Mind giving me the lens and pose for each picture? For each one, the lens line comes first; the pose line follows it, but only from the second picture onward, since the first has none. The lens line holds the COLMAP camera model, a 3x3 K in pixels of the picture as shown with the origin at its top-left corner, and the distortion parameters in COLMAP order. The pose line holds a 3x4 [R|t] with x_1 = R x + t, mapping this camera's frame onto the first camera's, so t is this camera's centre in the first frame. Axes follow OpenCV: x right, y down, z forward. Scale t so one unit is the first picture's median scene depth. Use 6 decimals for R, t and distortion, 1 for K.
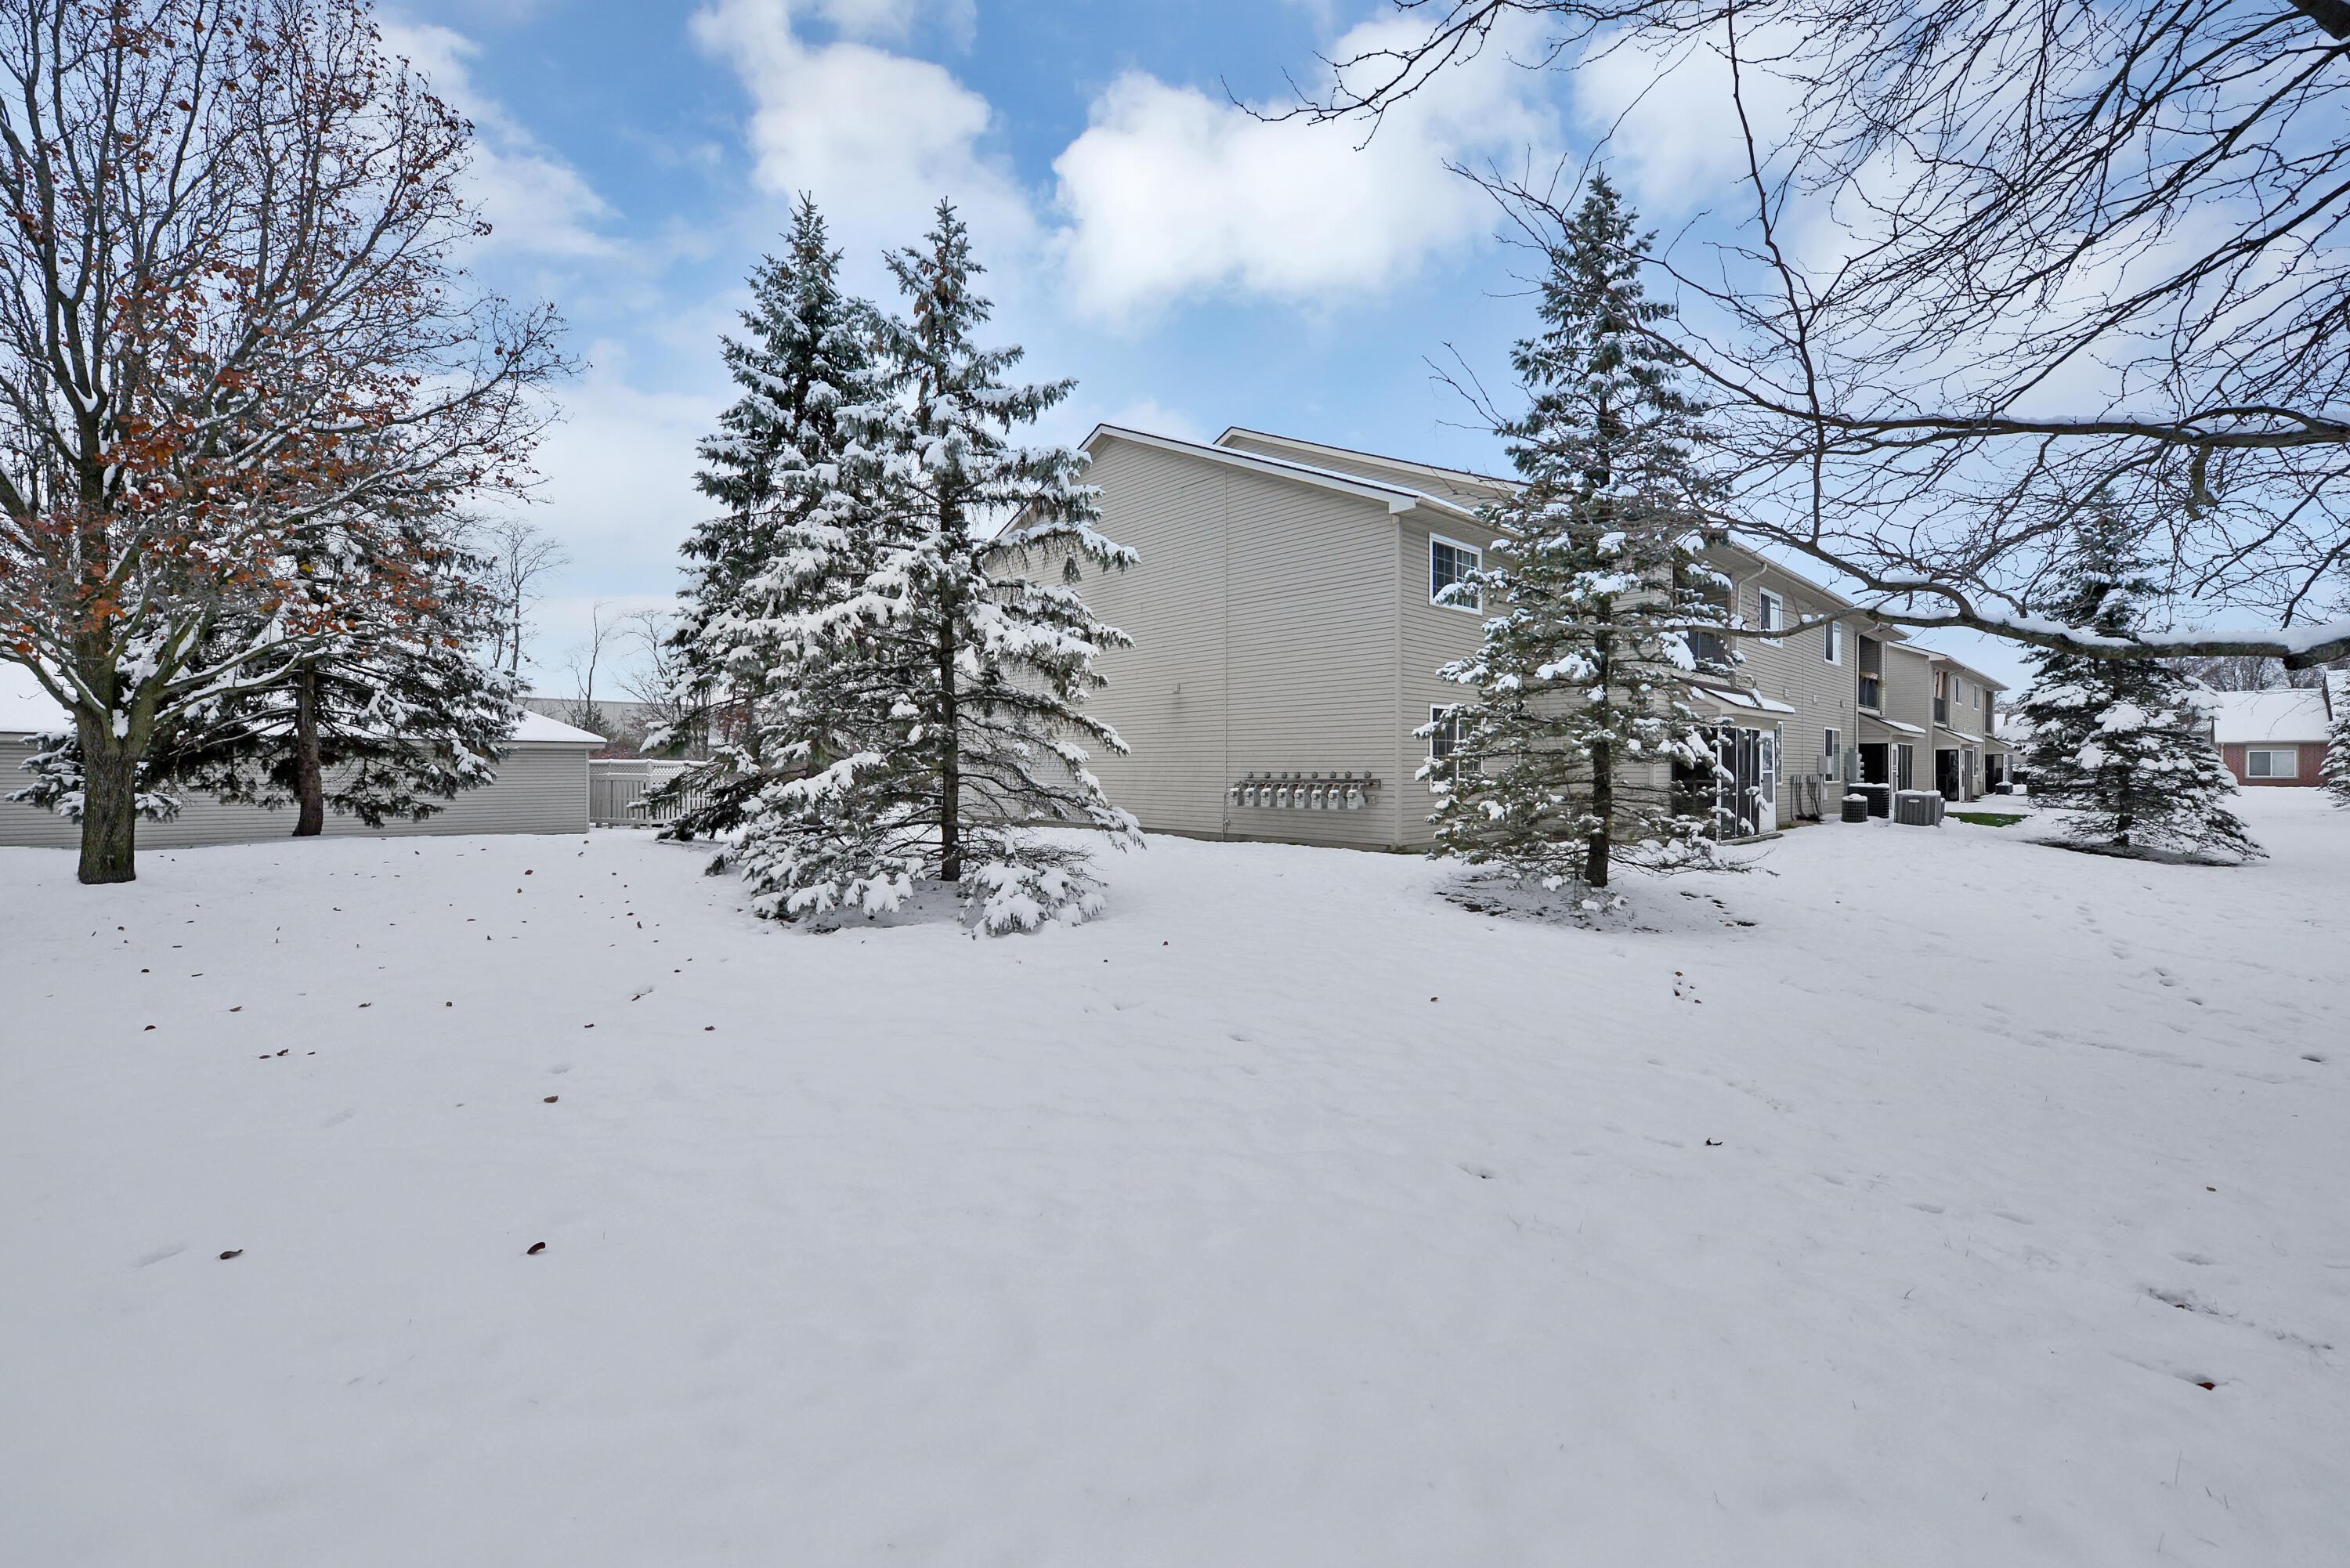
lens RADIAL K [[961.0, 0, 1174.0], [0, 961.0, 779.9], [0, 0, 1]] dist [-0.010548, 0.000292]
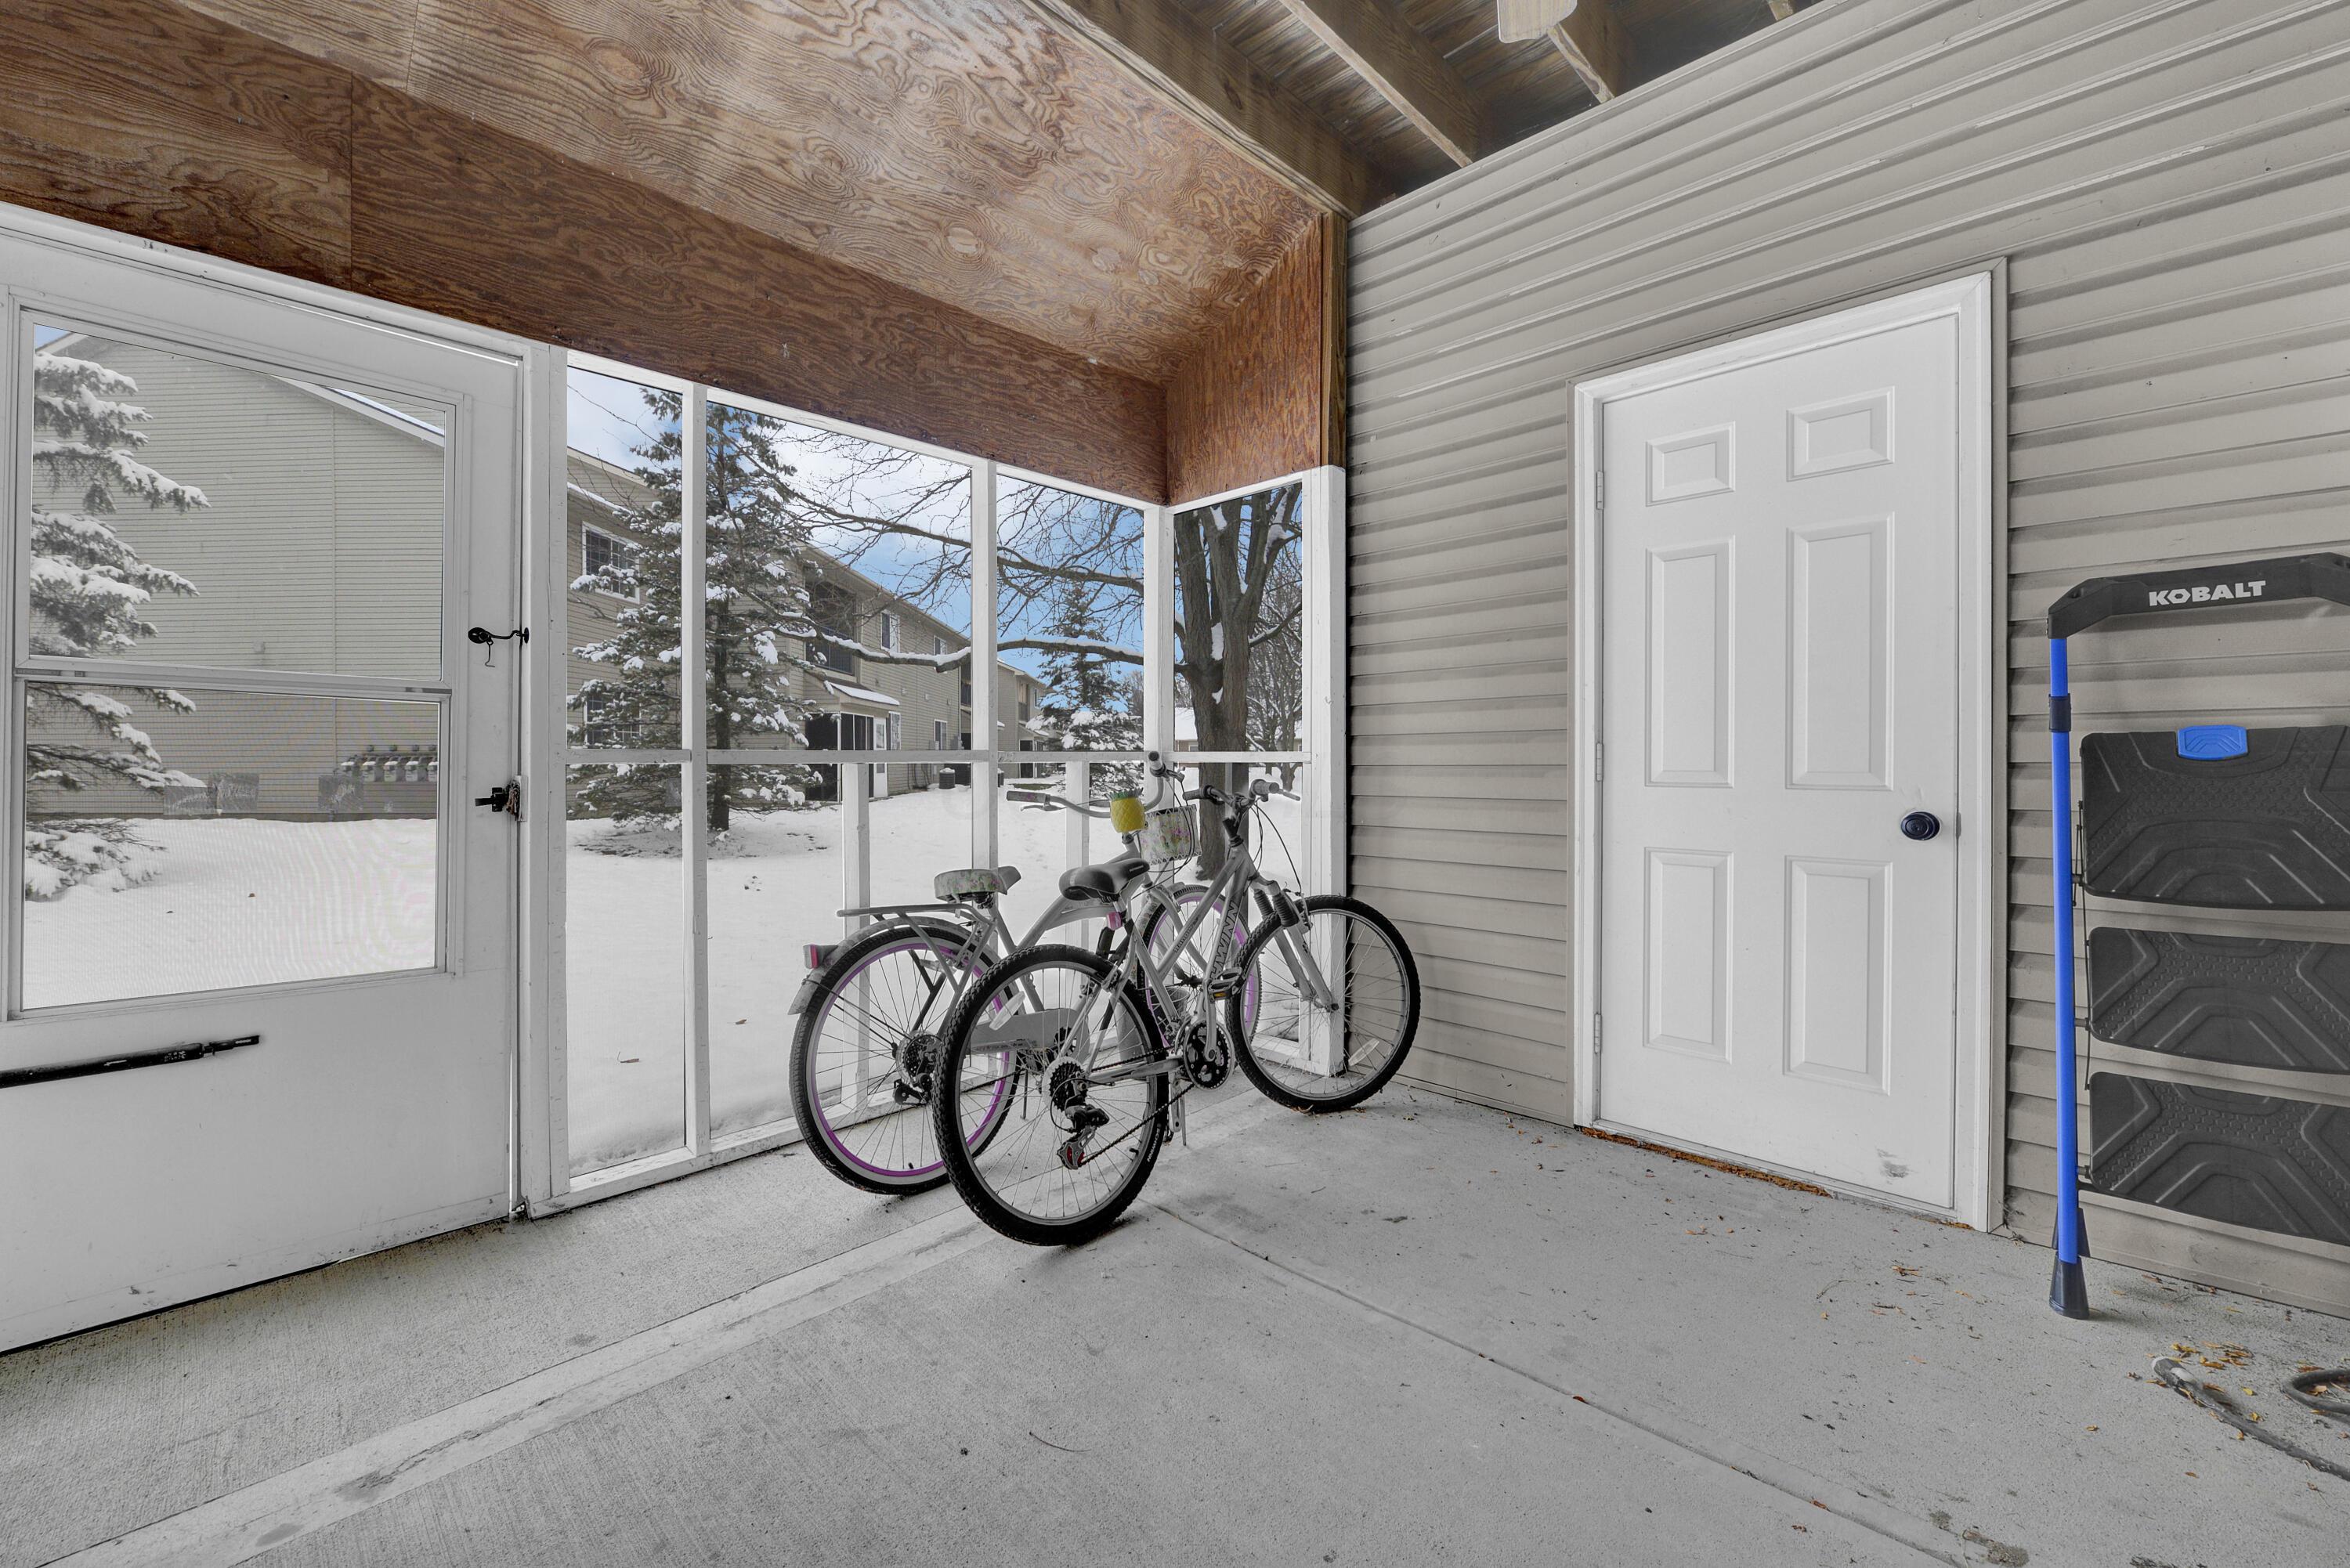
lens RADIAL K [[961.0, 0, 1172.8], [0, 961.0, 779.9], [0, 0, 1]] dist [-0.010548, 0.000292]
pose [[0.719389, -0.007951, 0.694562, -0.004596], [0.005862, 0.999968, 0.005375, 0.039821], [-0.694583, 0.000205, 0.719412, -0.312771]]
